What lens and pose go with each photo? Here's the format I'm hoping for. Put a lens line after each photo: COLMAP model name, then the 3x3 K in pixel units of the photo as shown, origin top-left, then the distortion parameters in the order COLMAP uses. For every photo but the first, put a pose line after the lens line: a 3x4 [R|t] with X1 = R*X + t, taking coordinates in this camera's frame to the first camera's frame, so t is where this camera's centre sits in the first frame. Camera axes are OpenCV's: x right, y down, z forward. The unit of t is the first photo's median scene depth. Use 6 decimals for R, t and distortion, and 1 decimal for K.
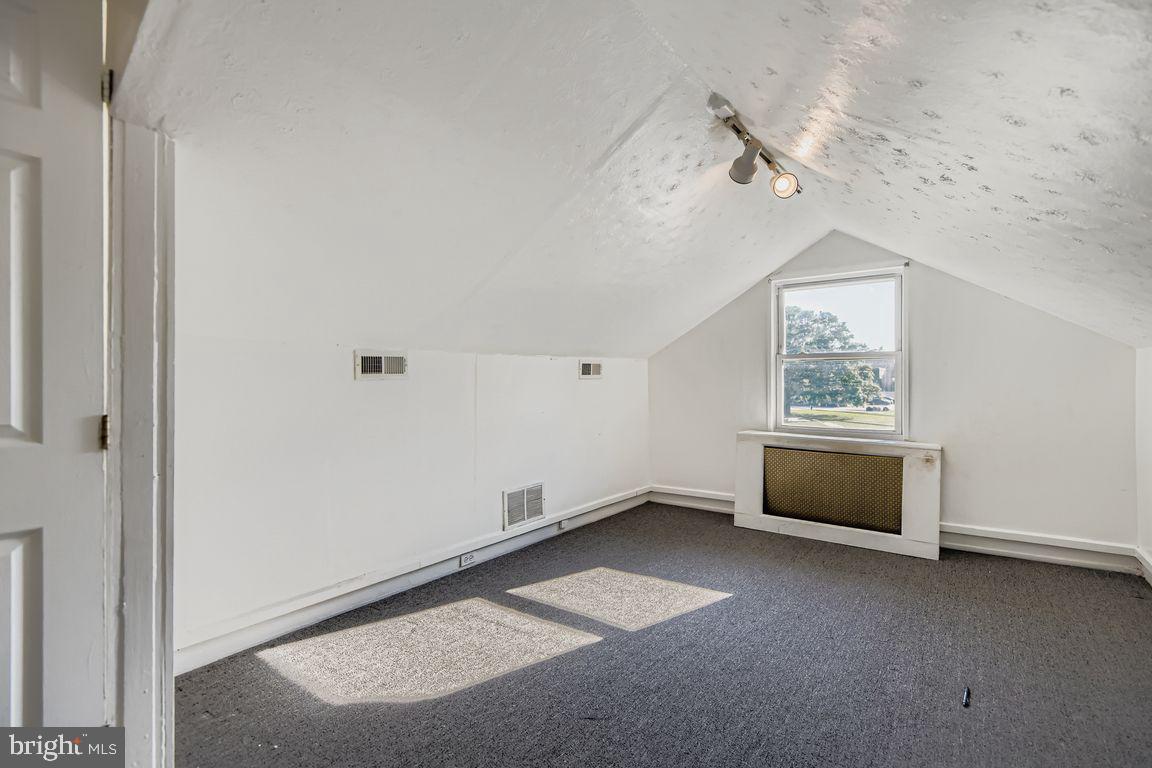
lens RADIAL K [[548.3, 0, 575.7], [0, 548.3, 384.6], [0, 0, 1]] dist [-0.004726, -0.000224]
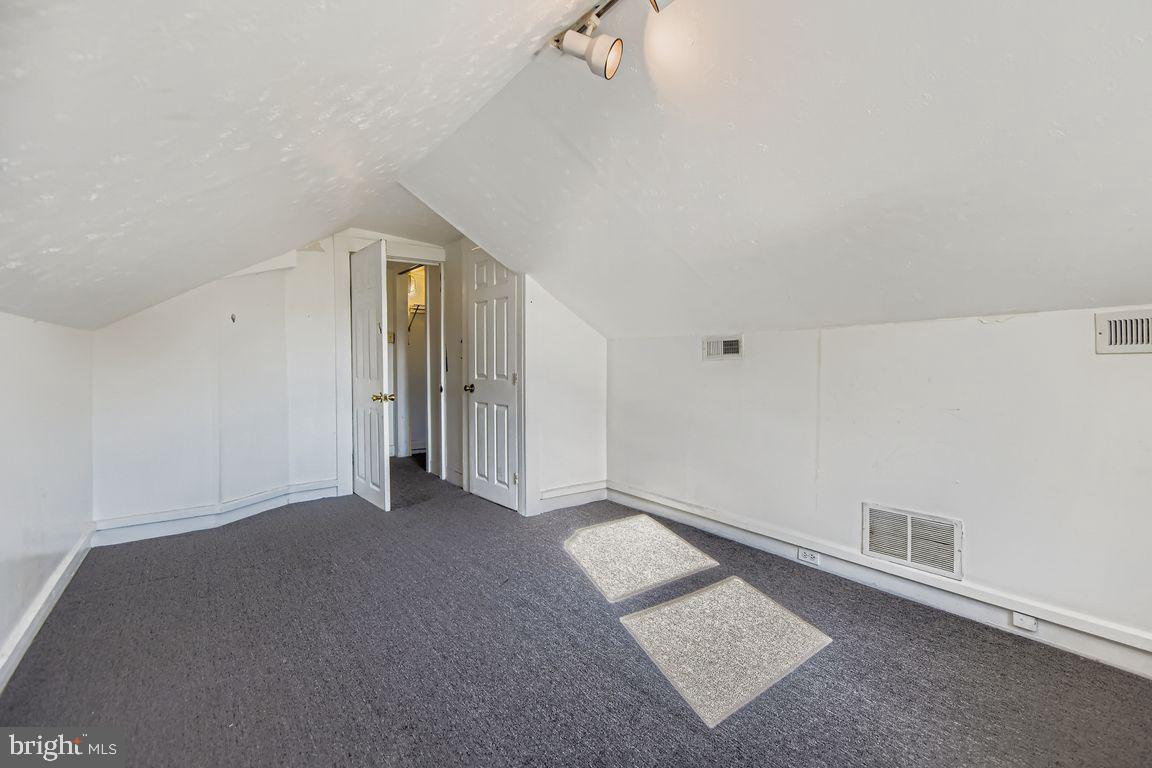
lens RADIAL K [[526.6, 0, 574.4], [0, 526.6, 376.8], [0, 0, 1]] dist [0.001215, 0.000516]
pose [[-0.311513, 0.032935, -0.949671, 0.755178], [0.001257, 0.999413, 0.034247, -0.009308], [0.950241, 0.009475, -0.311372, 0.913719]]
